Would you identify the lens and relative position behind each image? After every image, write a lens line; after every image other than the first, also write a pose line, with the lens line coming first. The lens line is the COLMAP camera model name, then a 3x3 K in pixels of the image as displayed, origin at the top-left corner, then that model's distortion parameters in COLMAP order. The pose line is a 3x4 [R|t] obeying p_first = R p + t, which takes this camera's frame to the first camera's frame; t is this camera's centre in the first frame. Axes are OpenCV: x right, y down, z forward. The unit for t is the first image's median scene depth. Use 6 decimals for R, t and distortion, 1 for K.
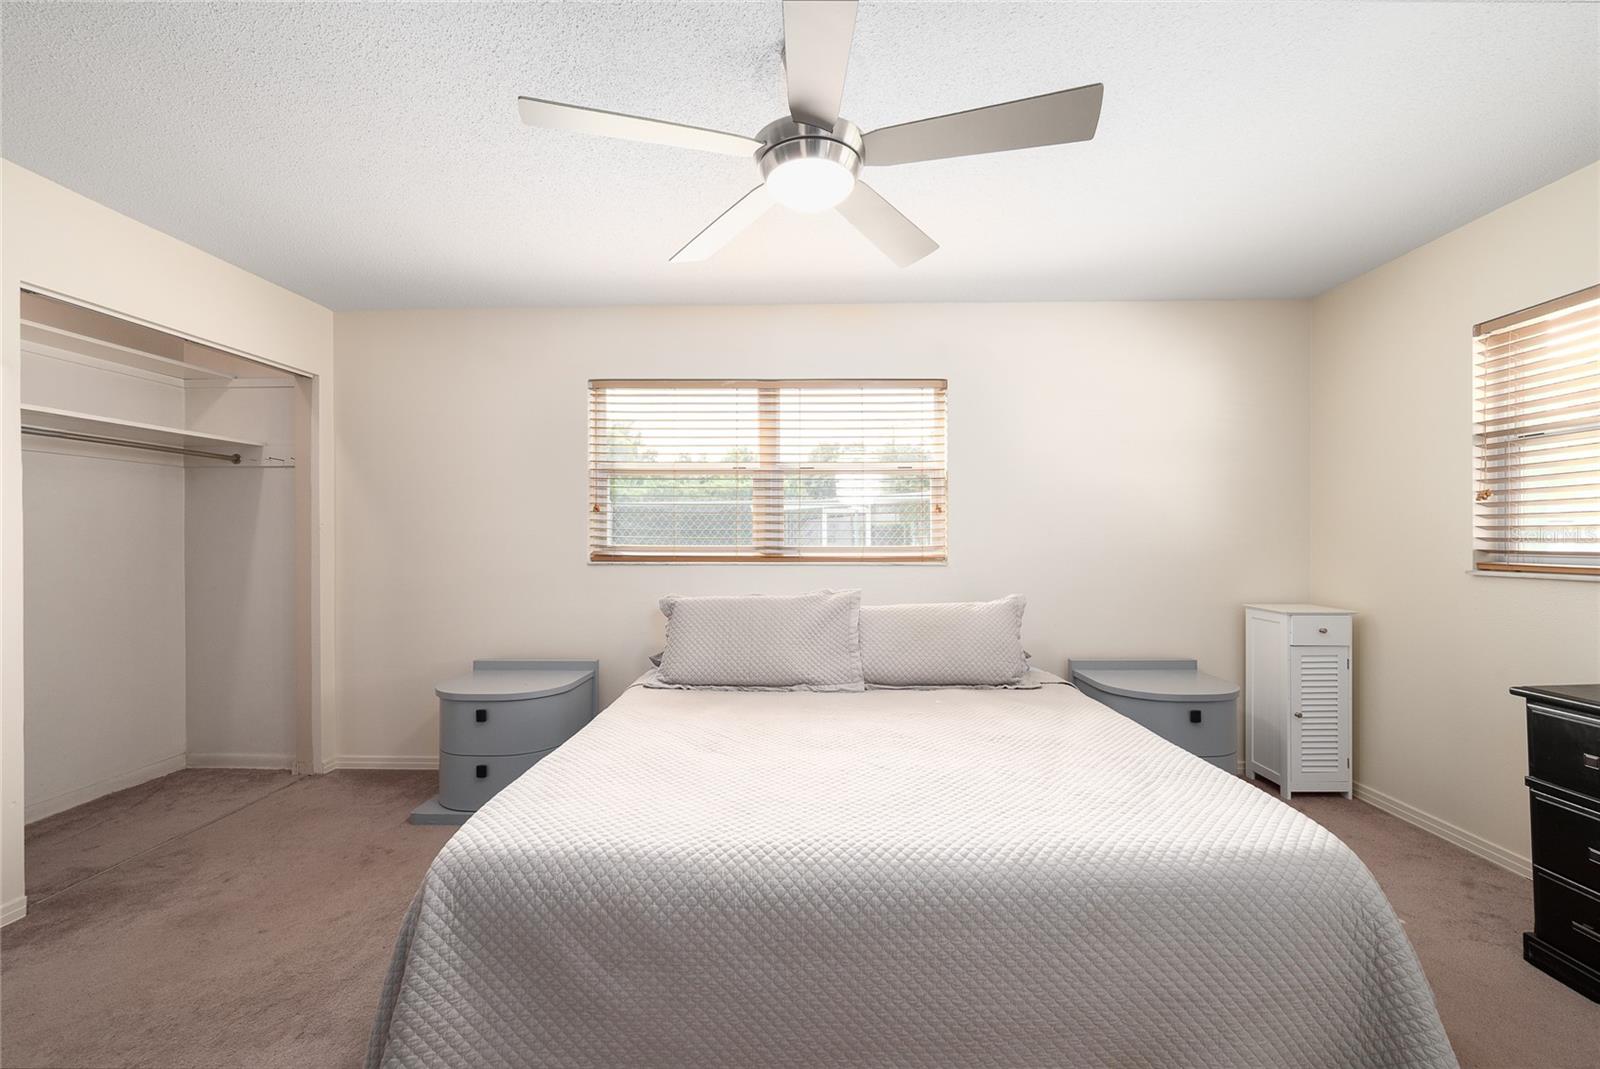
lens RADIAL K [[628.6, 0, 807.5], [0, 628.6, 525.2], [0, 0, 1]] dist [-0.000487, 0.000143]
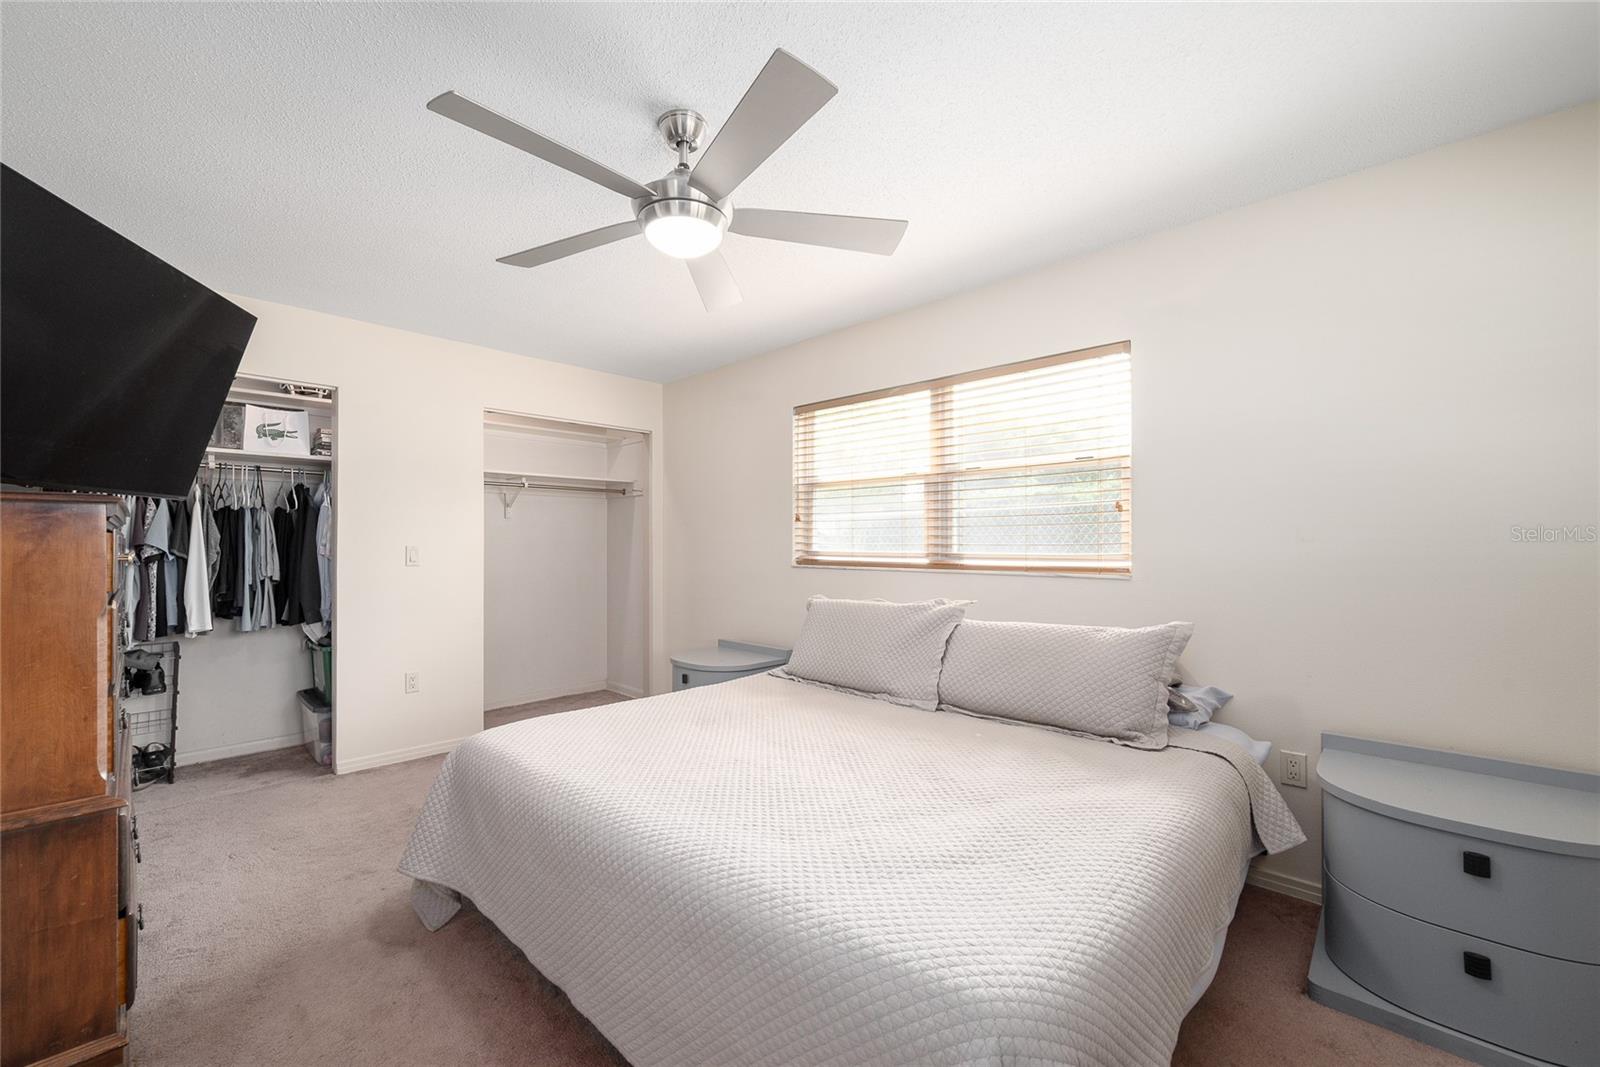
lens RADIAL K [[637.0, 0, 802.2], [0, 637.0, 538.3], [0, 0, 1]] dist [-0.000093, 0.000058]
pose [[0.739536, -0.005185, -0.673097, 0.453609], [0.009775, 0.999948, 0.003037, 0.006381], [0.673046, -0.008826, 0.739548, 0.149428]]
